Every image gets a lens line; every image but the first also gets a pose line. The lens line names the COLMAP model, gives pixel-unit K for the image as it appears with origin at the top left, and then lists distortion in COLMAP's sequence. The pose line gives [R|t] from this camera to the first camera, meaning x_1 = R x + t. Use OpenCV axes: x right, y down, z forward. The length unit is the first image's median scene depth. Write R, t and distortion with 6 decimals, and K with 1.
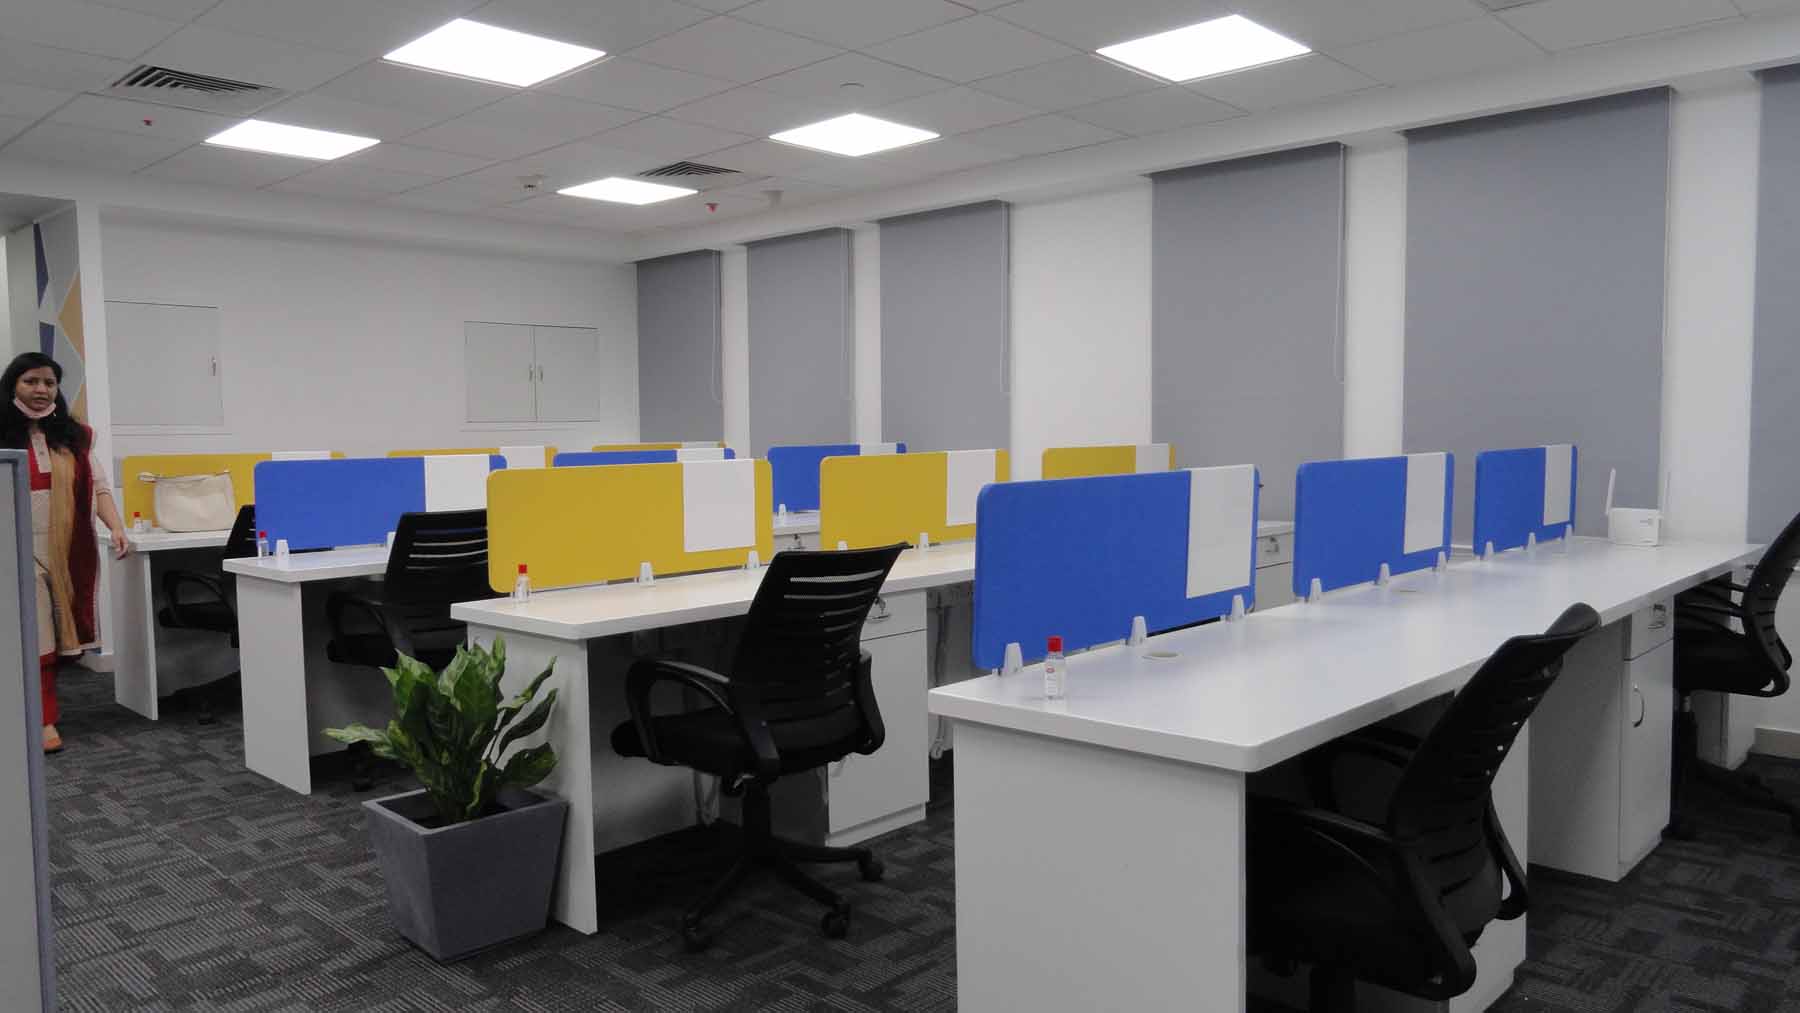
lens RADIAL K [[1258.6, 0, 903.3], [0, 1258.6, 517.6], [0, 0, 1]] dist [-0.007563, 0.013138]
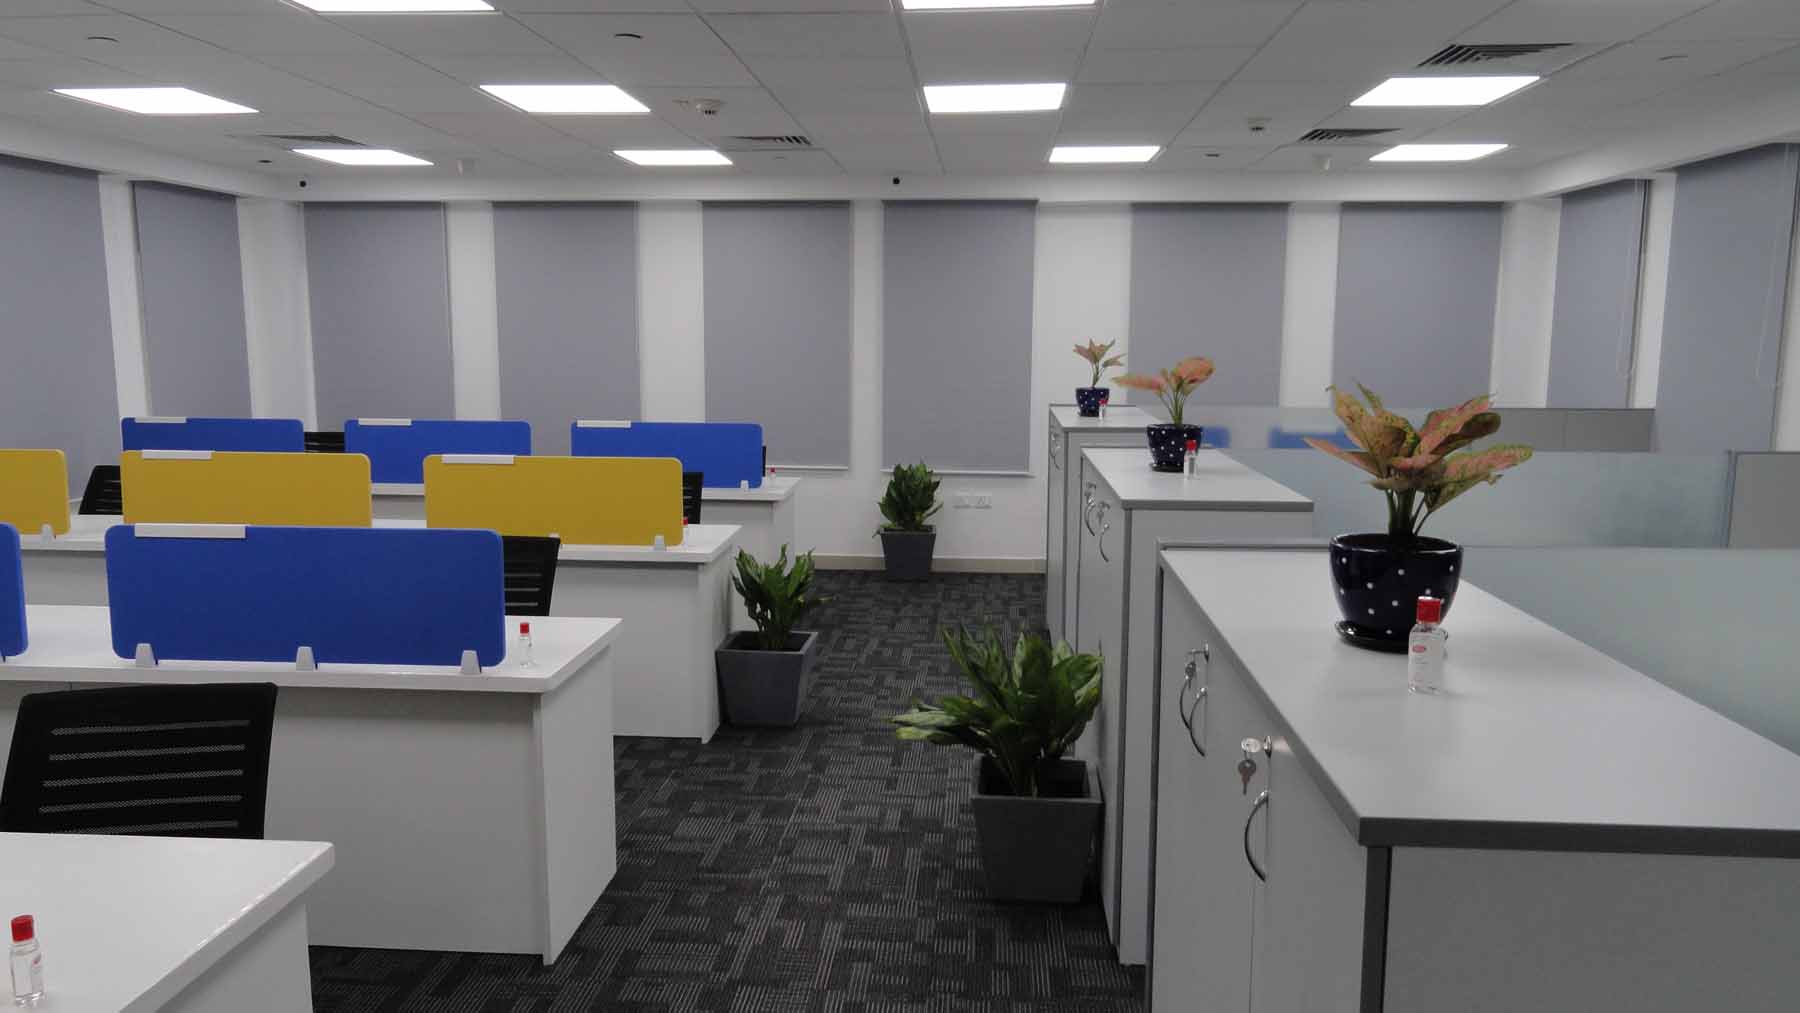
lens RADIAL K [[1258.6, 0, 906.0], [0, 1258.6, 513.1], [0, 0, 1]] dist [-0.007563, 0.013138]
pose [[-0.639090, -0.104563, 0.761992, -1.537730], [0.056153, 0.981729, 0.181811, -0.214079], [-0.767080, 0.158981, -0.621541, 1.662219]]
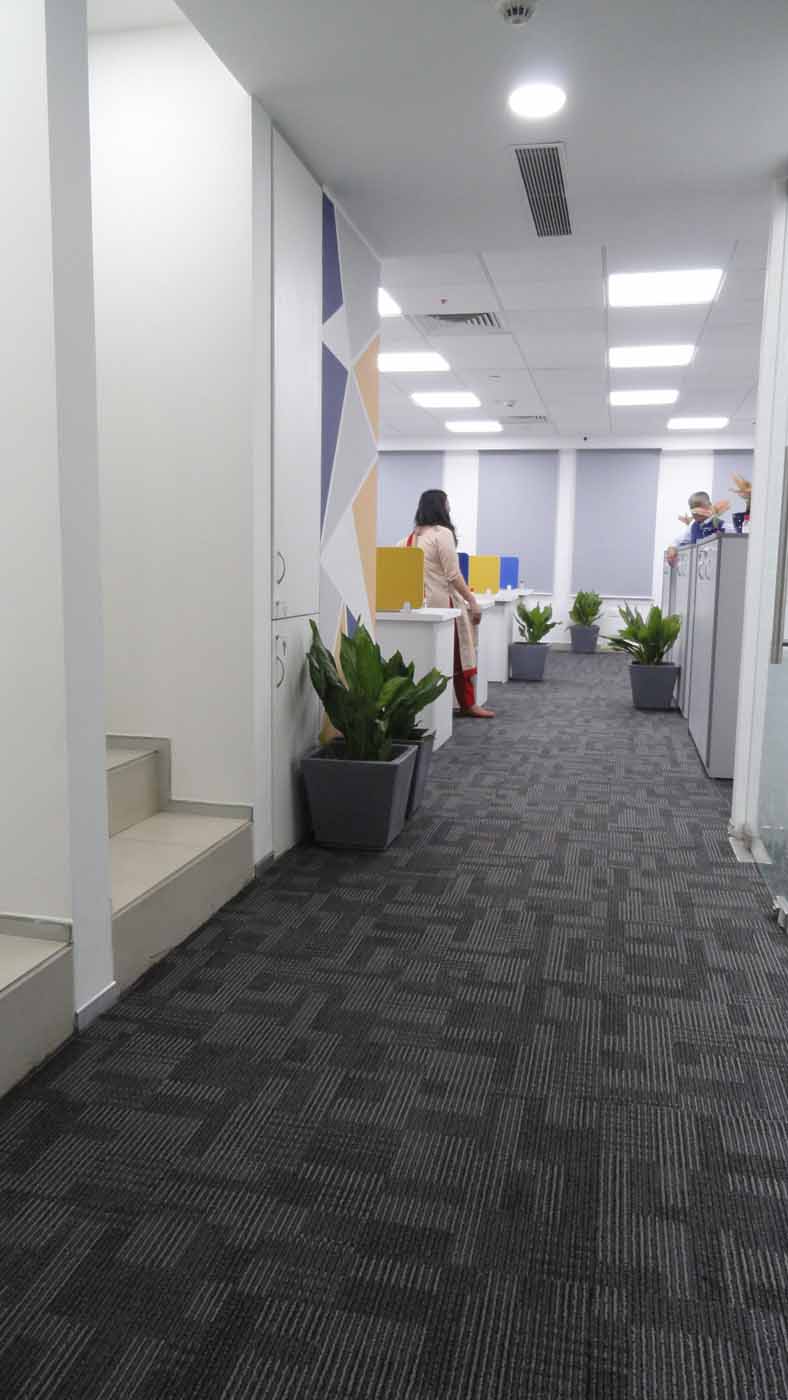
lens RADIAL K [[978.9, 0, 398.4], [0, 978.9, 697.0], [0, 0, 1]] dist [-0.007563, 0.013138]
pose [[-0.514098, -0.115119, 0.849971, -2.337440], [0.049711, 0.985288, 0.163513, -0.102132], [-0.856290, 0.126314, -0.500812, 2.488756]]
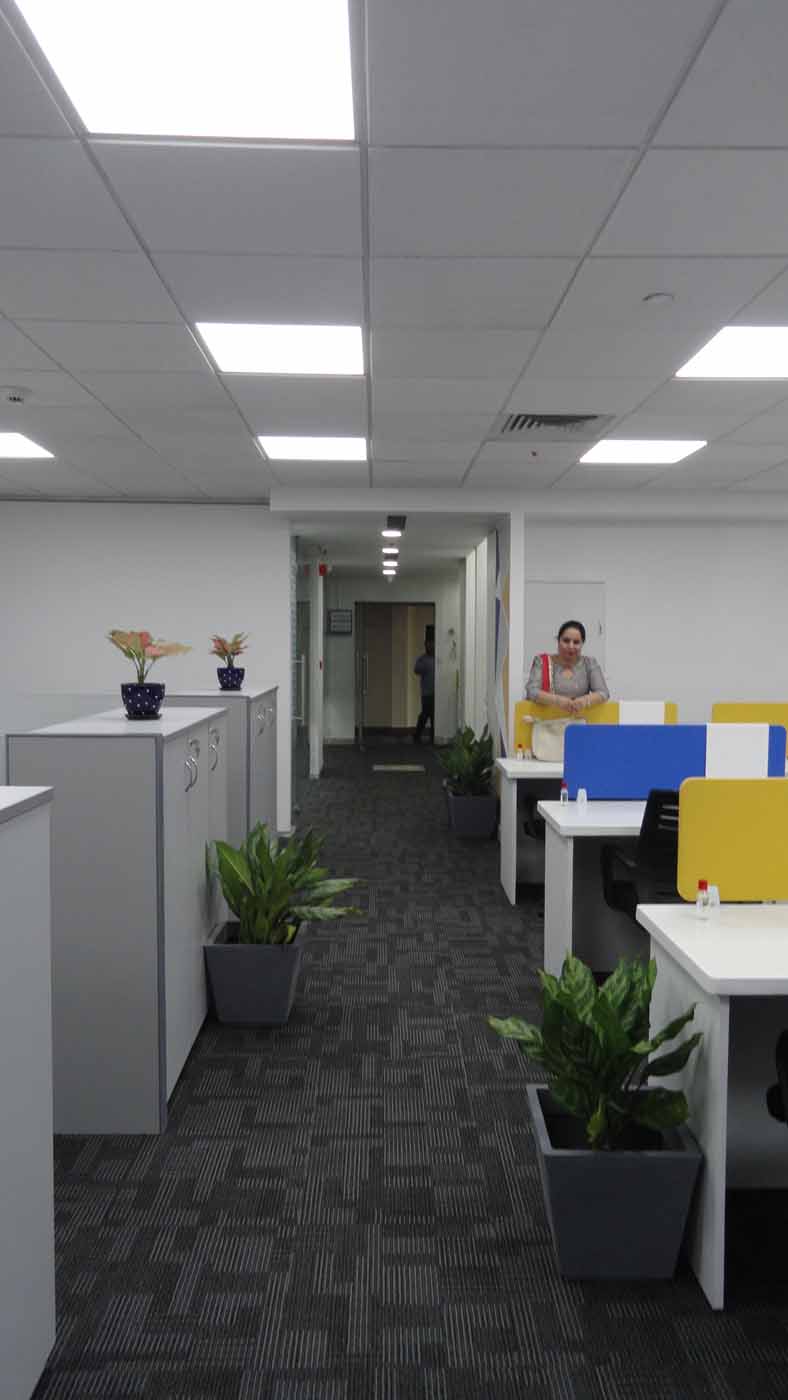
lens RADIAL K [[978.9, 0, 393.8], [0, 978.9, 705.5], [0, 0, 1]] dist [-0.007563, 0.013138]
pose [[0.699460, 0.057498, -0.712355, 0.062541], [-0.061019, 0.997923, 0.020633, -0.096567], [0.712062, 0.029036, 0.701516, 0.280234]]
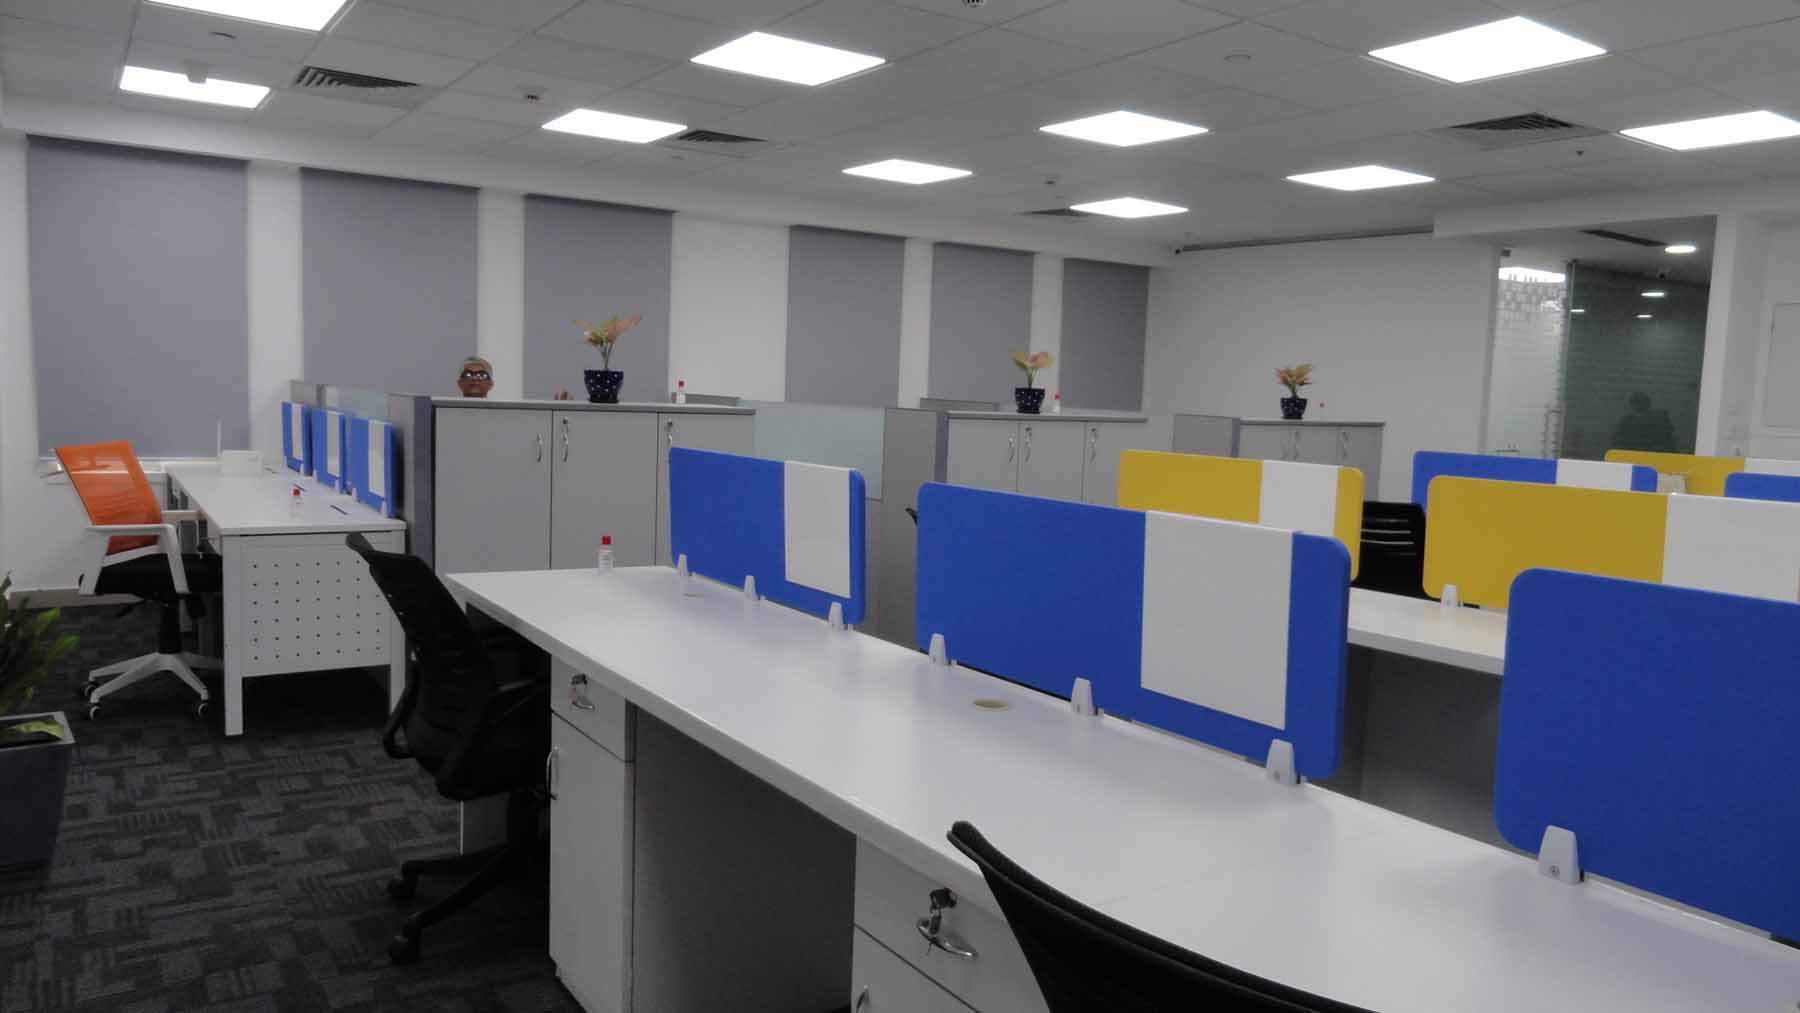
lens RADIAL K [[1258.6, 0, 905.3], [0, 1258.6, 504.3], [0, 0, 1]] dist [-0.007563, 0.013138]
pose [[-0.215848, 0.092878, -0.972000, 1.011683], [-0.105451, 0.987426, 0.117769, -0.112708], [0.970716, 0.127919, -0.203340, 1.056129]]
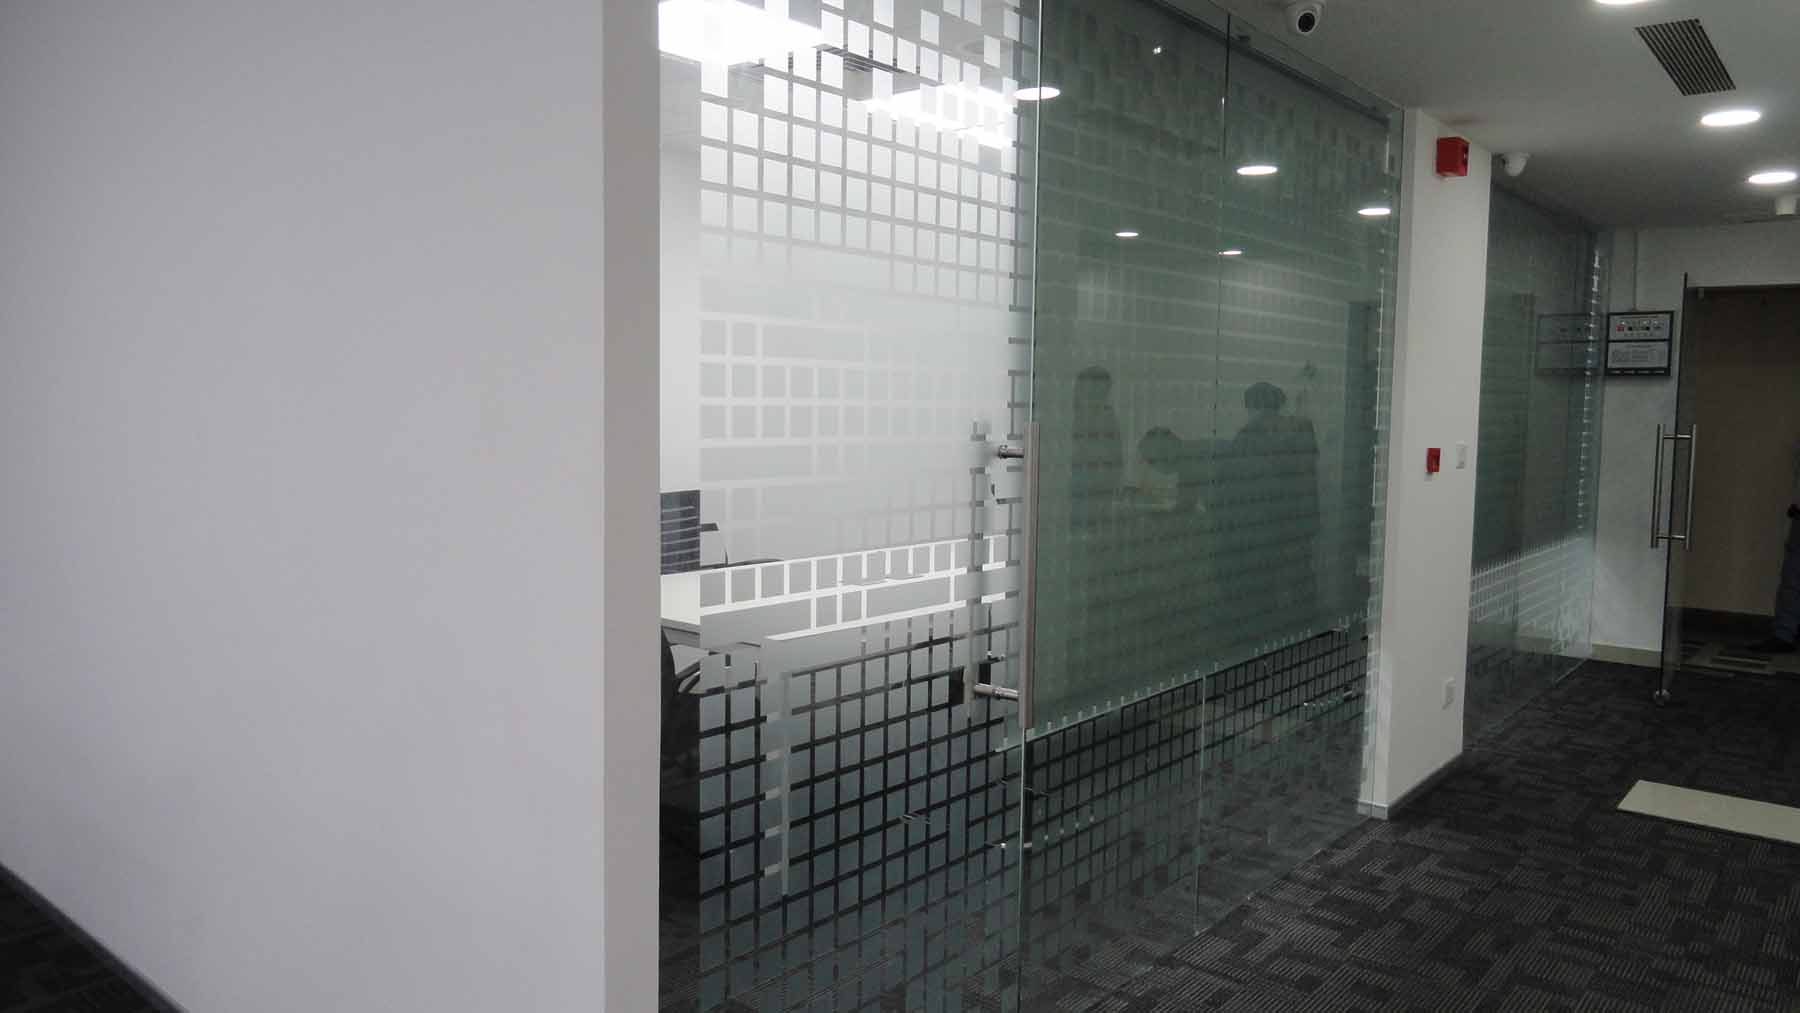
lens RADIAL K [[1258.6, 0, 896.2], [0, 1258.6, 501.1], [0, 0, 1]] dist [-0.007563, 0.013138]
pose [[0.069357, 0.094276, -0.993127, -1.144556], [-0.079647, 0.992870, 0.088689, -0.170172], [0.994407, 0.072949, 0.076371, 1.702162]]
